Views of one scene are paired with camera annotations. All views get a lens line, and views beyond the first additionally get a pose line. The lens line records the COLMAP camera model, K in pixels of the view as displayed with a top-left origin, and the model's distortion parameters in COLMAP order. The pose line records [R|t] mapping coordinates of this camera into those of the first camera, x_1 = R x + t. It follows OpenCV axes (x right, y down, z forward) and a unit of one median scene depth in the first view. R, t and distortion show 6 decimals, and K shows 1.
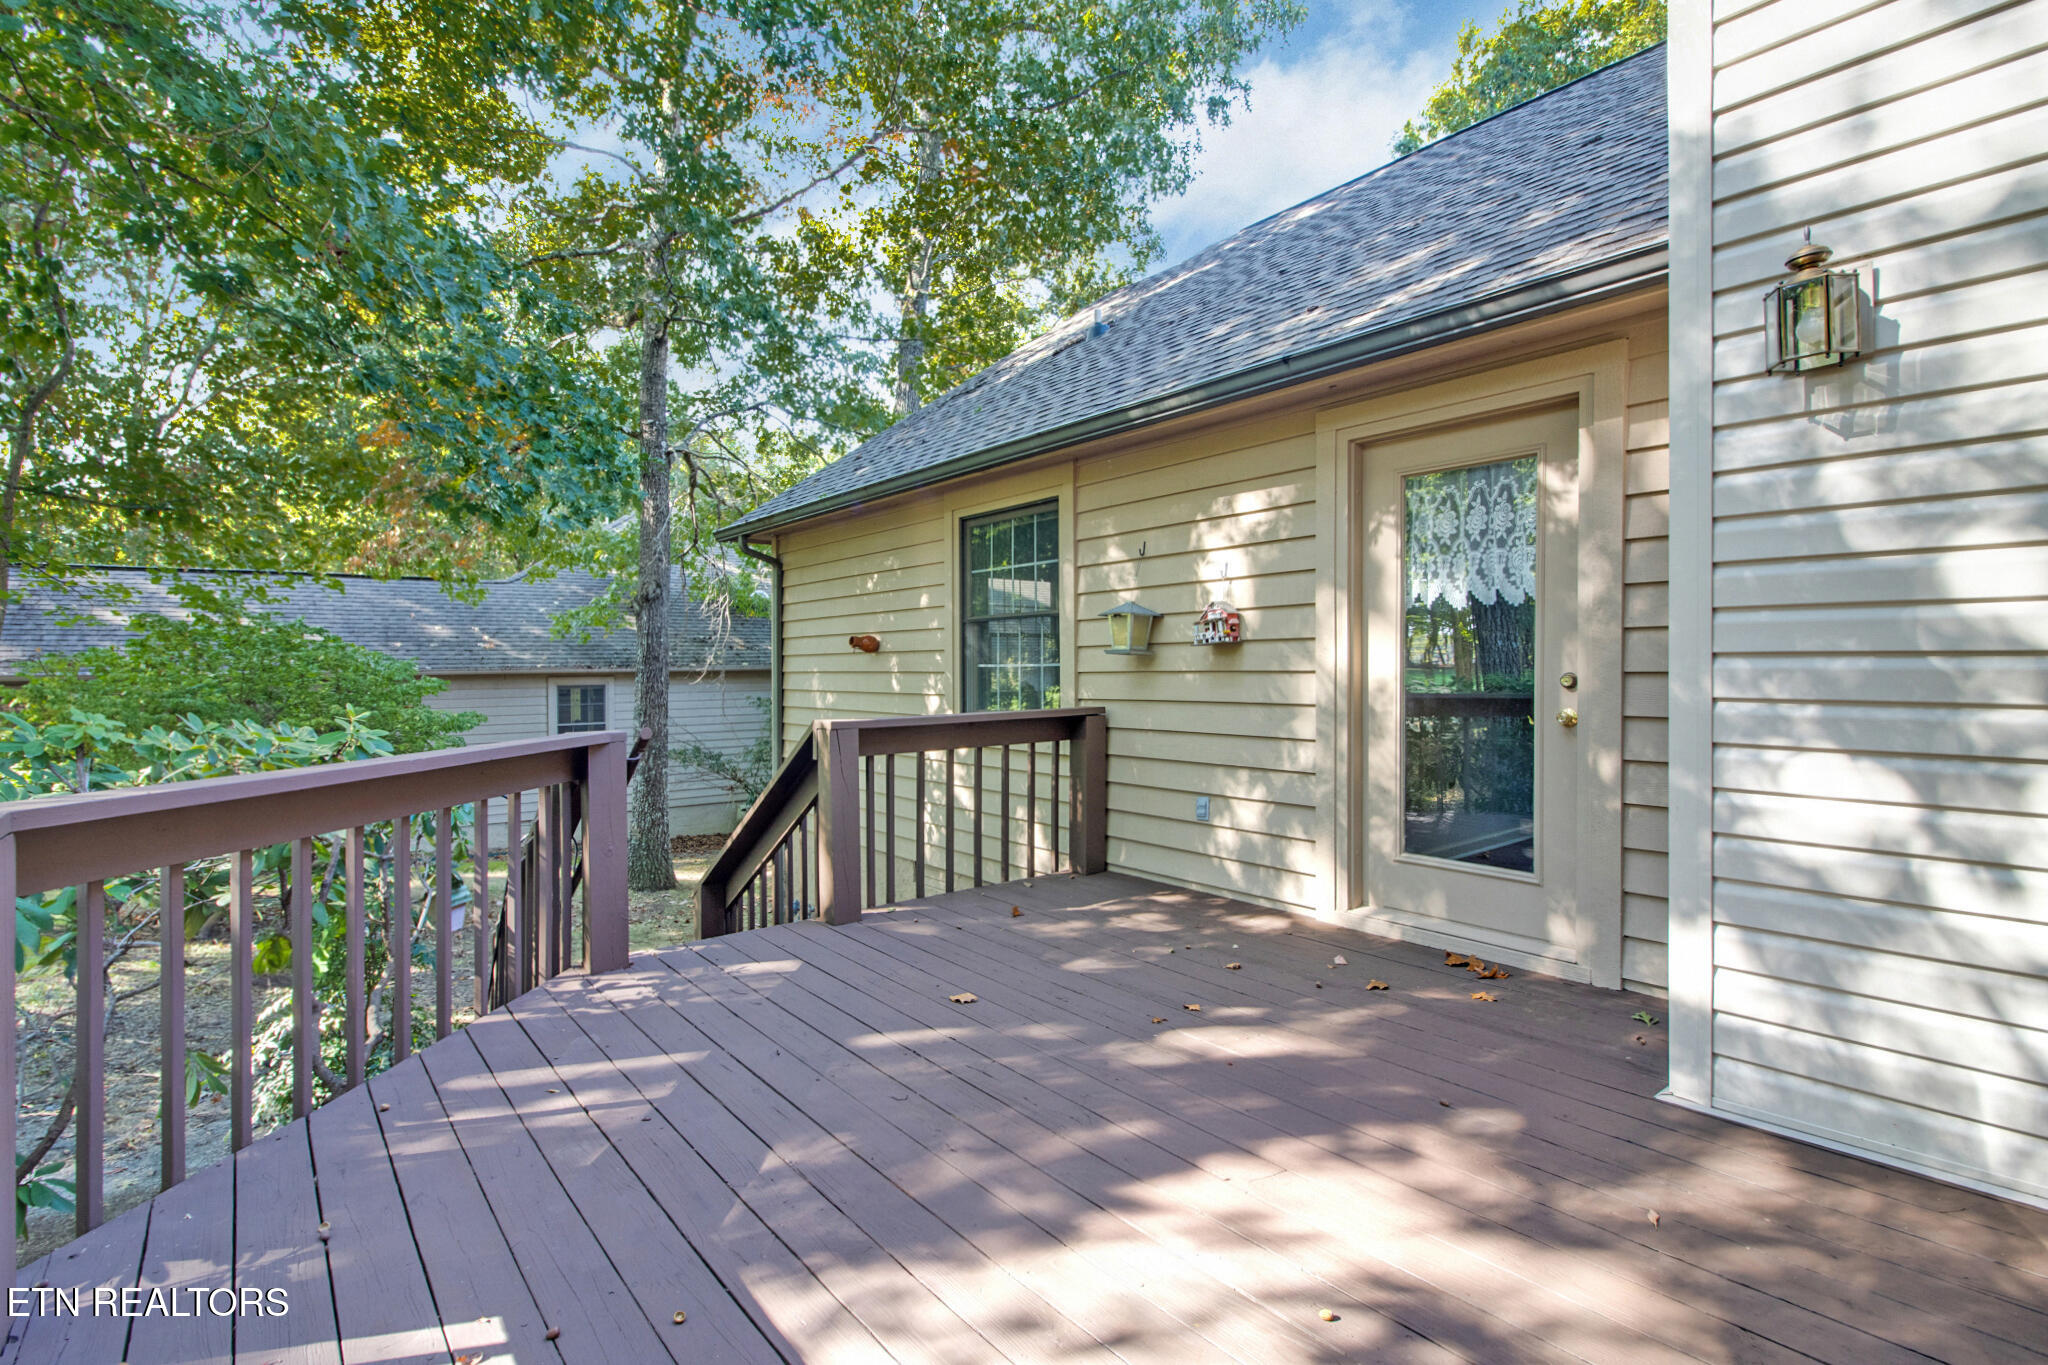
lens RADIAL K [[958.6, 0, 1018.9], [0, 958.6, 665.3], [0, 0, 1]] dist [-0.012220, -0.000243]
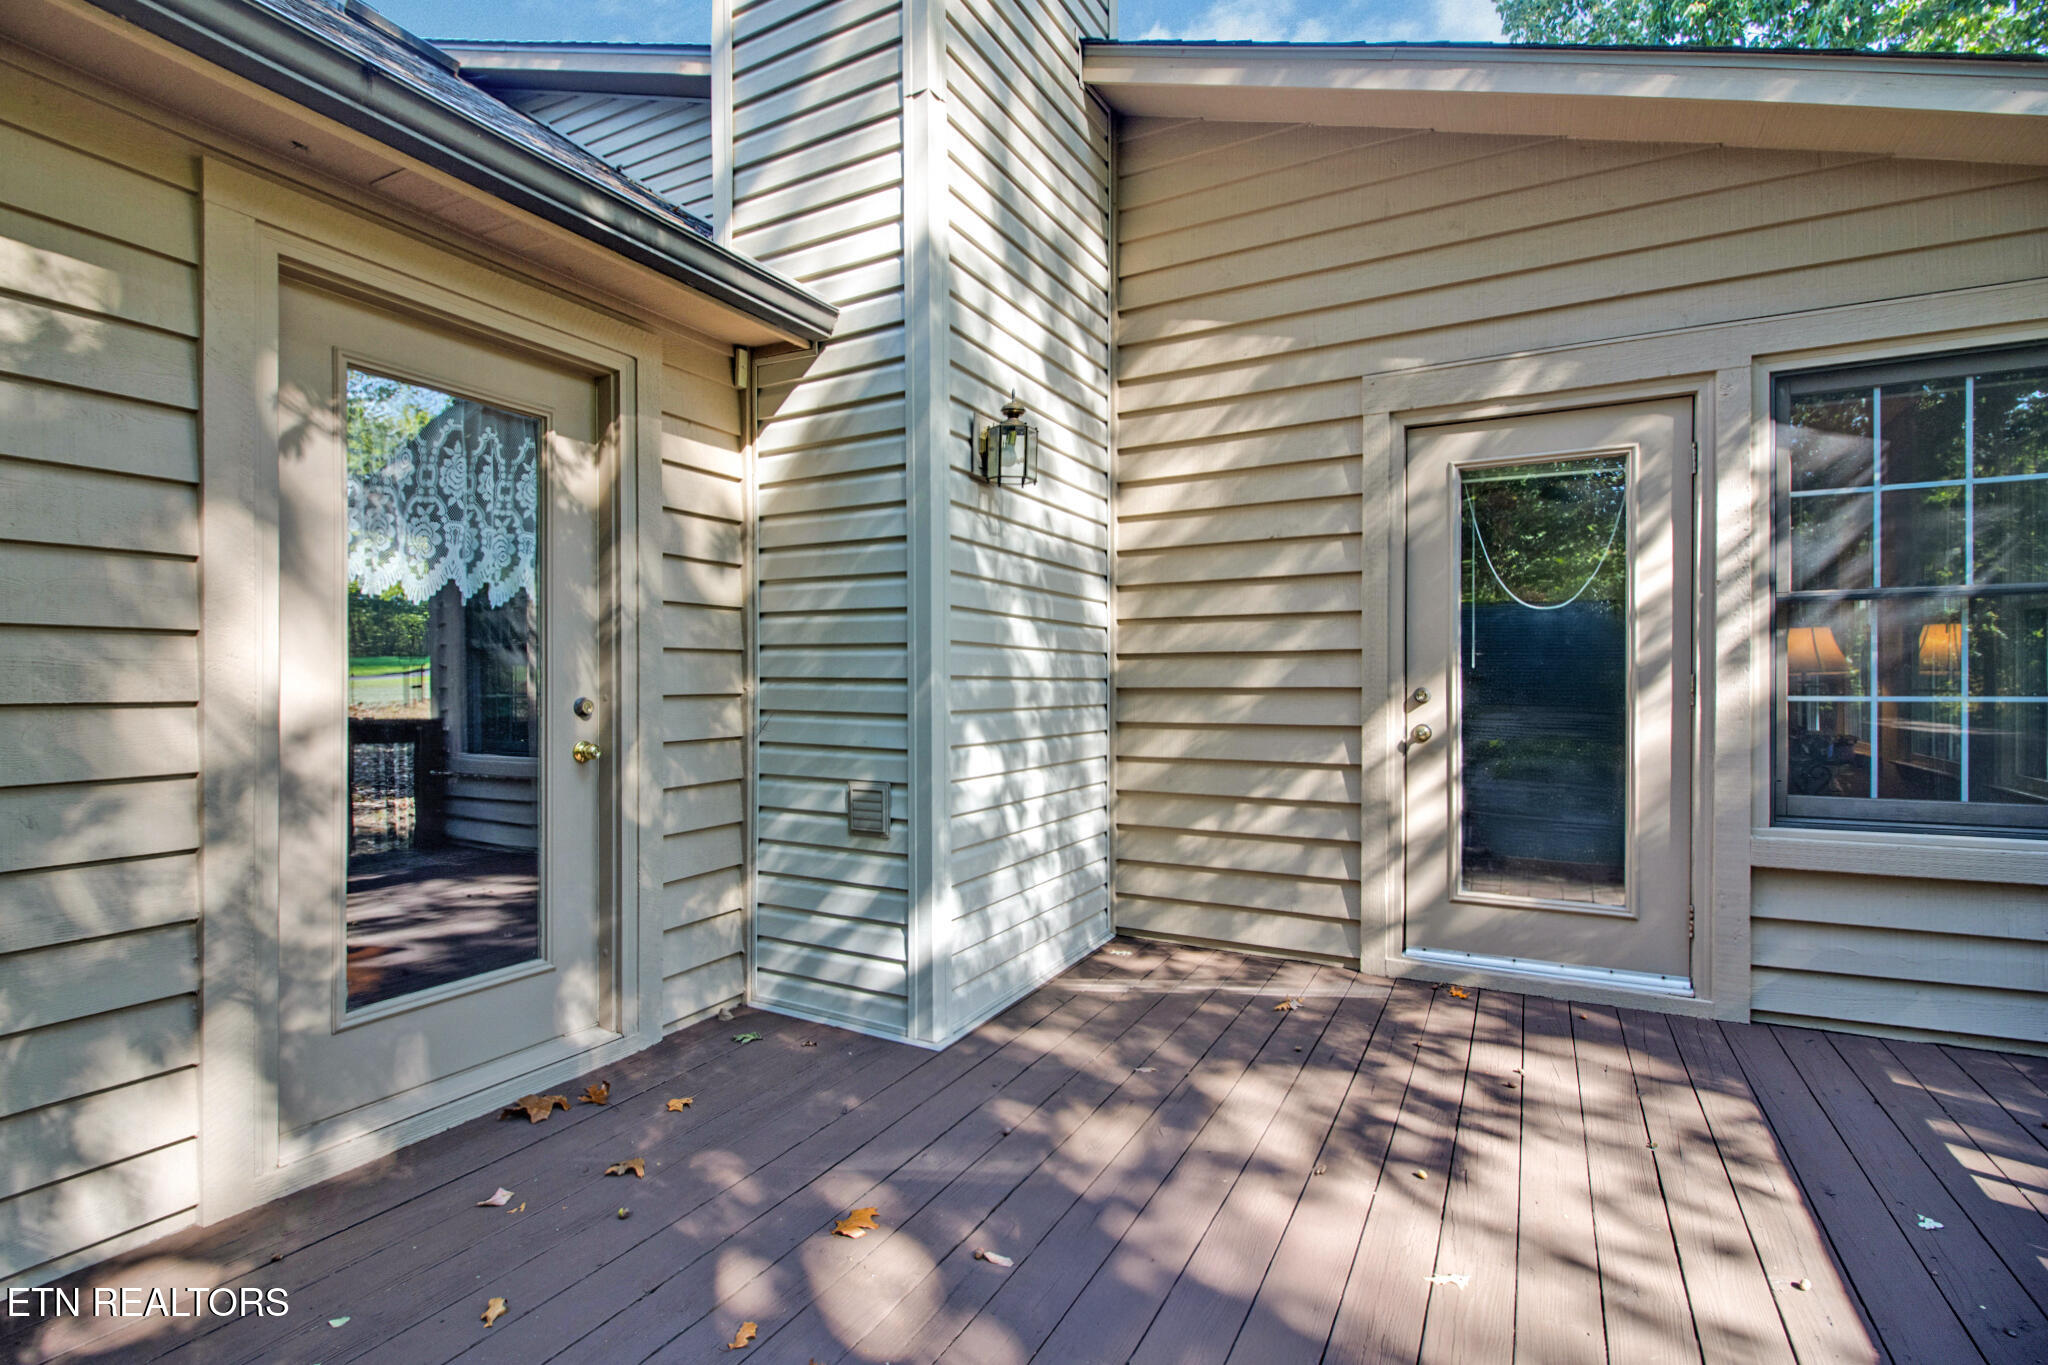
lens RADIAL K [[943.6, 0, 1024.0], [0, 943.6, 682.5], [0, 0, 1]] dist [0.018805, -0.000091]
pose [[-0.380817, 0.007112, 0.924623, -0.484108], [0.007106, 0.999963, -0.004764, 0.003405], [-0.924623, 0.004756, -0.380853, 1.386586]]
